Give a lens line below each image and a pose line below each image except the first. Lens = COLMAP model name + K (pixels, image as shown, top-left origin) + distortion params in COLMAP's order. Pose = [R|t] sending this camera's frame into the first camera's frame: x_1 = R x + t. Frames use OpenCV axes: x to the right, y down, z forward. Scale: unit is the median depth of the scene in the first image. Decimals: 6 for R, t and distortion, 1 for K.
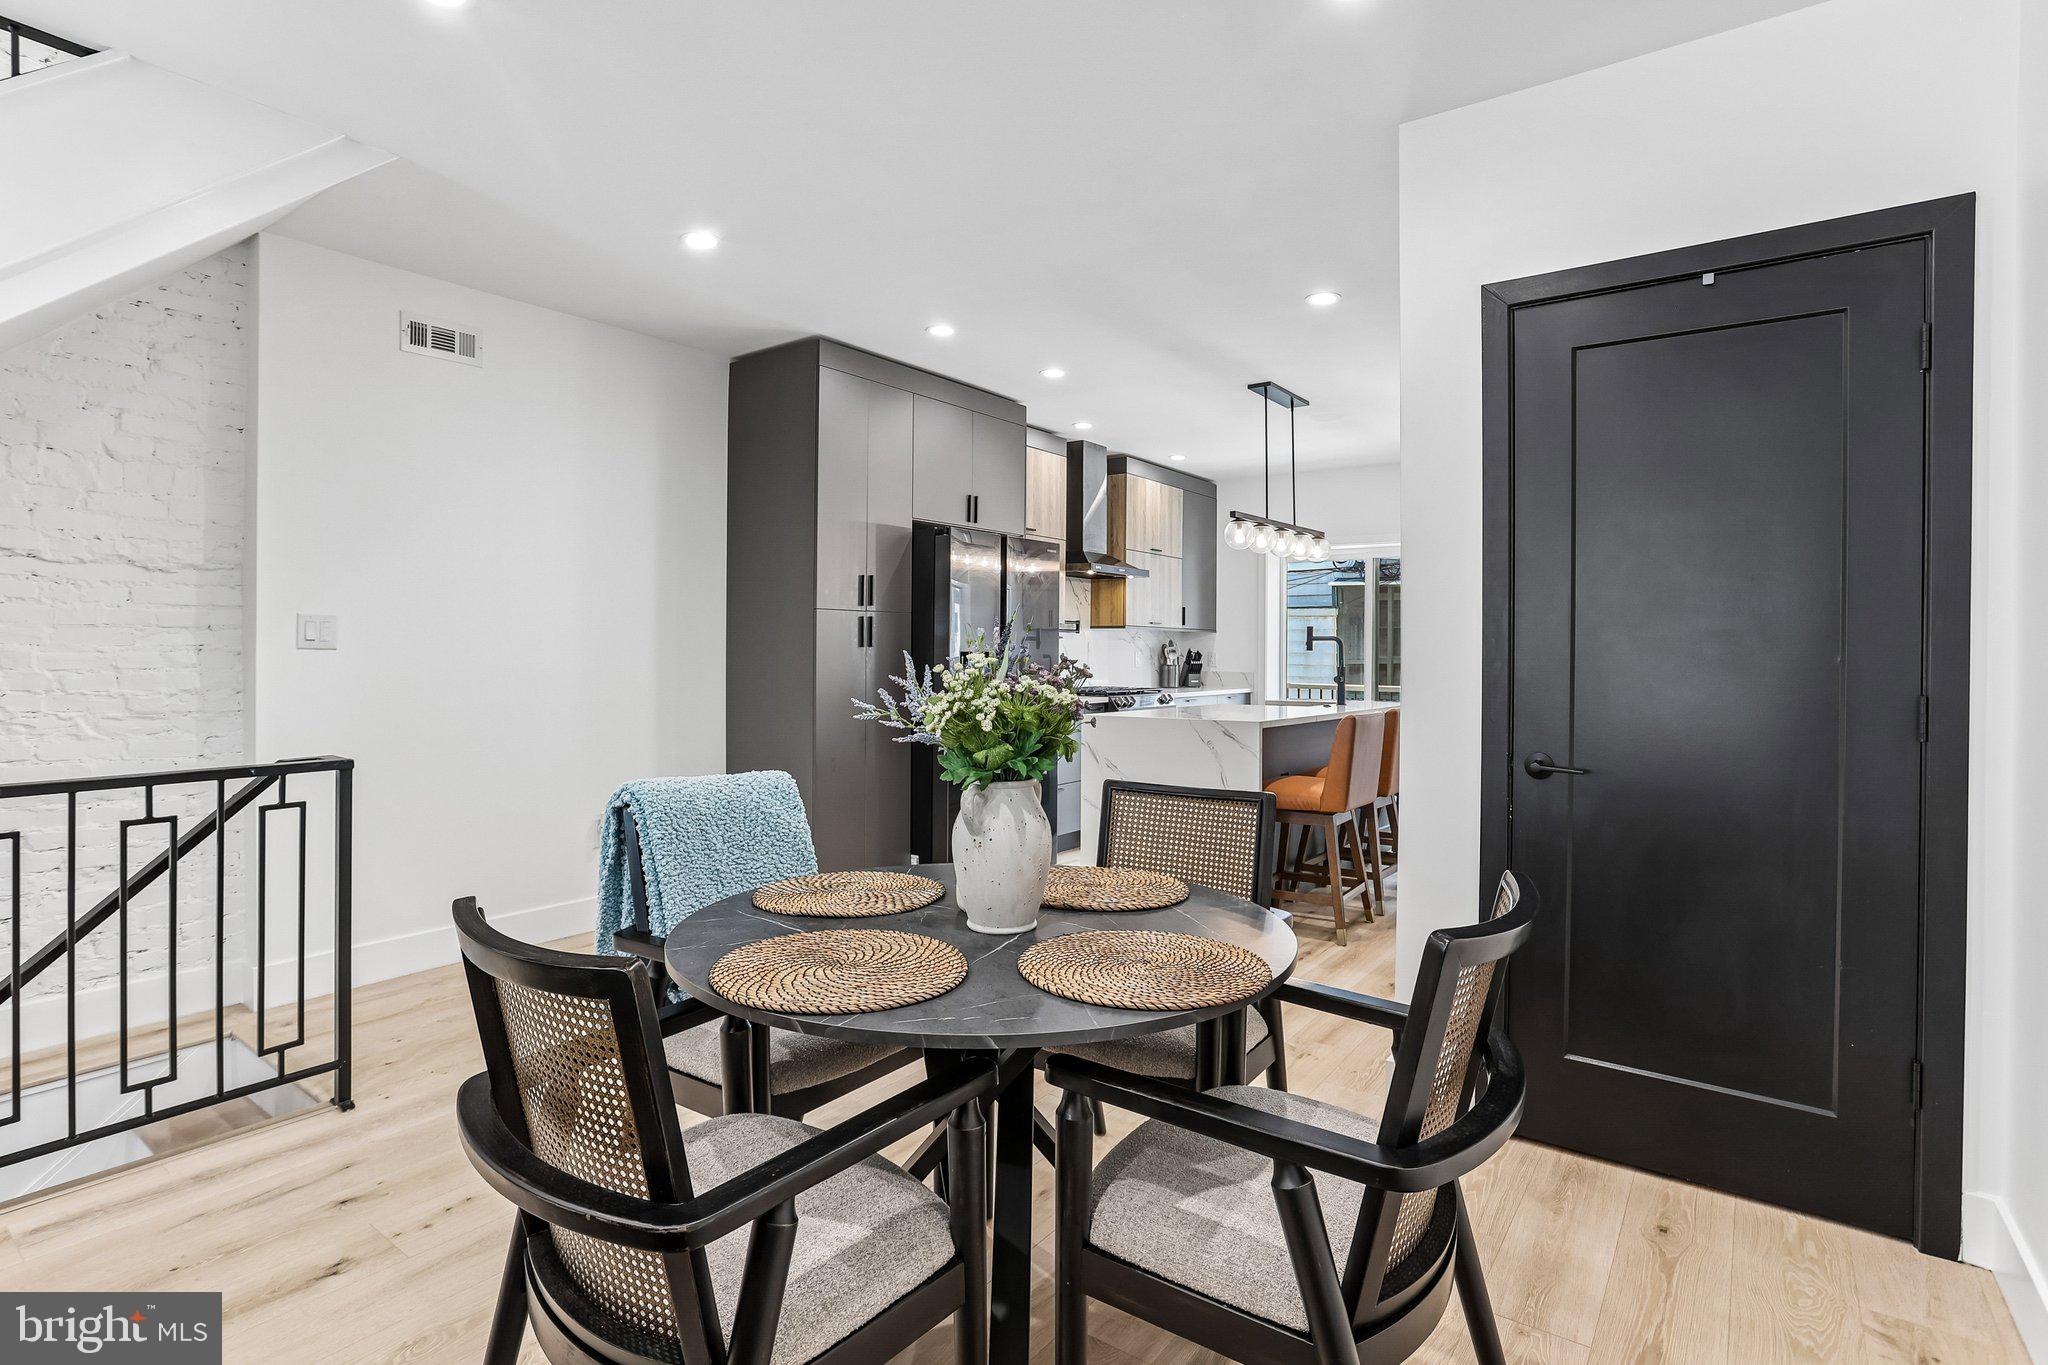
lens RADIAL K [[1027.8, 0, 1003.5], [0, 1027.8, 664.5], [0, 0, 1]] dist [-0.052823, 0.020970]
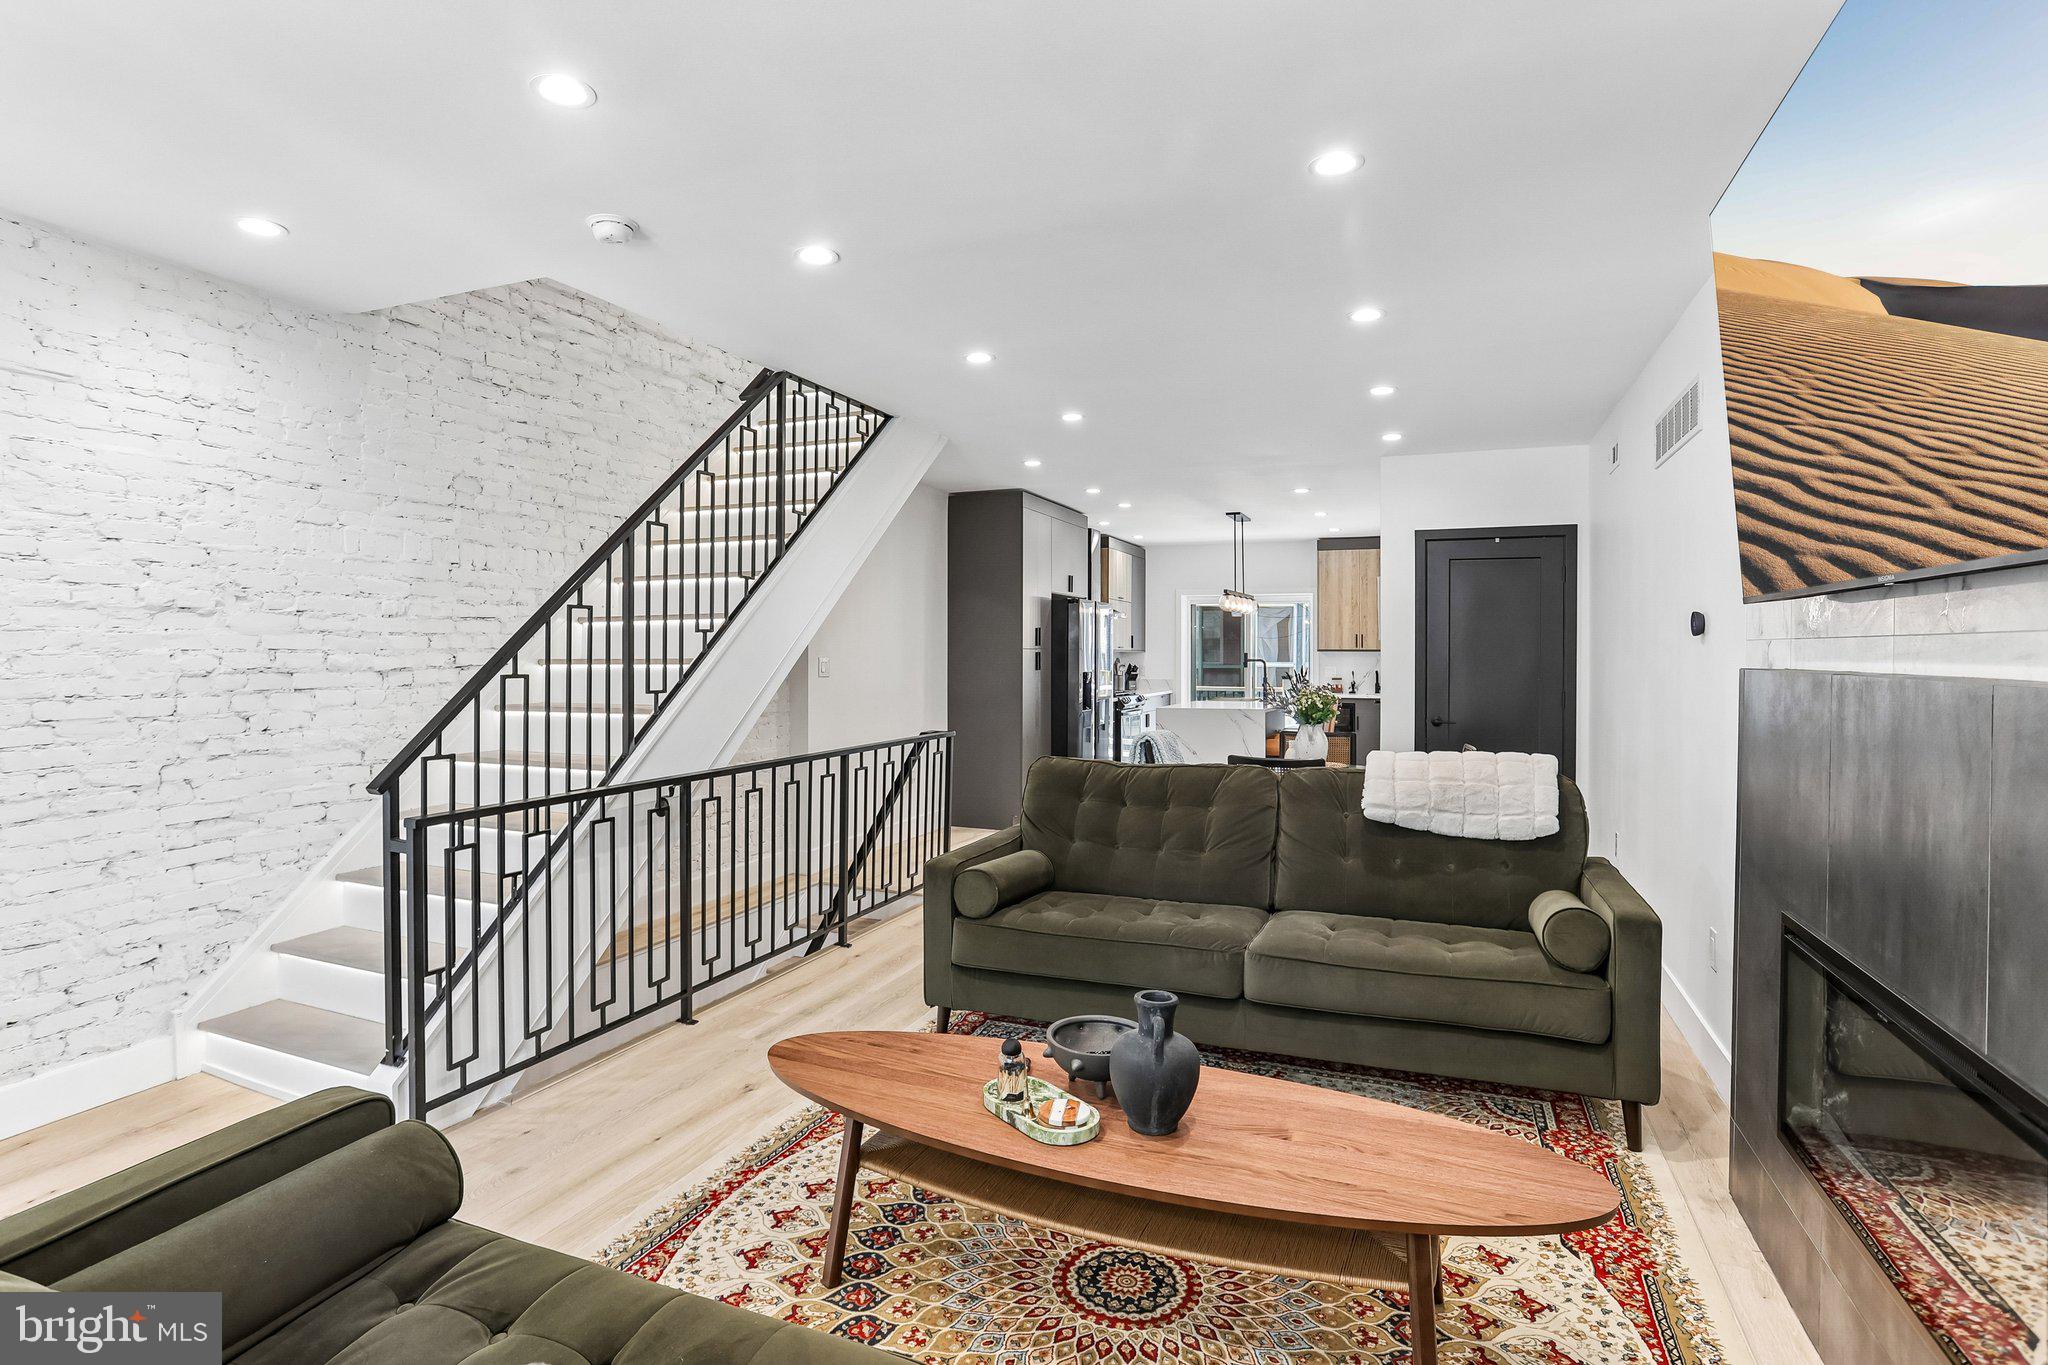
lens RADIAL K [[1027.8, 0, 1005.4], [0, 1027.8, 662.7], [0, 0, 1]] dist [-0.052823, 0.020970]
pose [[0.970067, -0.006535, 0.242749, -0.395731], [0.007039, 0.999975, -0.001207, -0.018124], [-0.242735, 0.002879, 0.970088, -0.420457]]
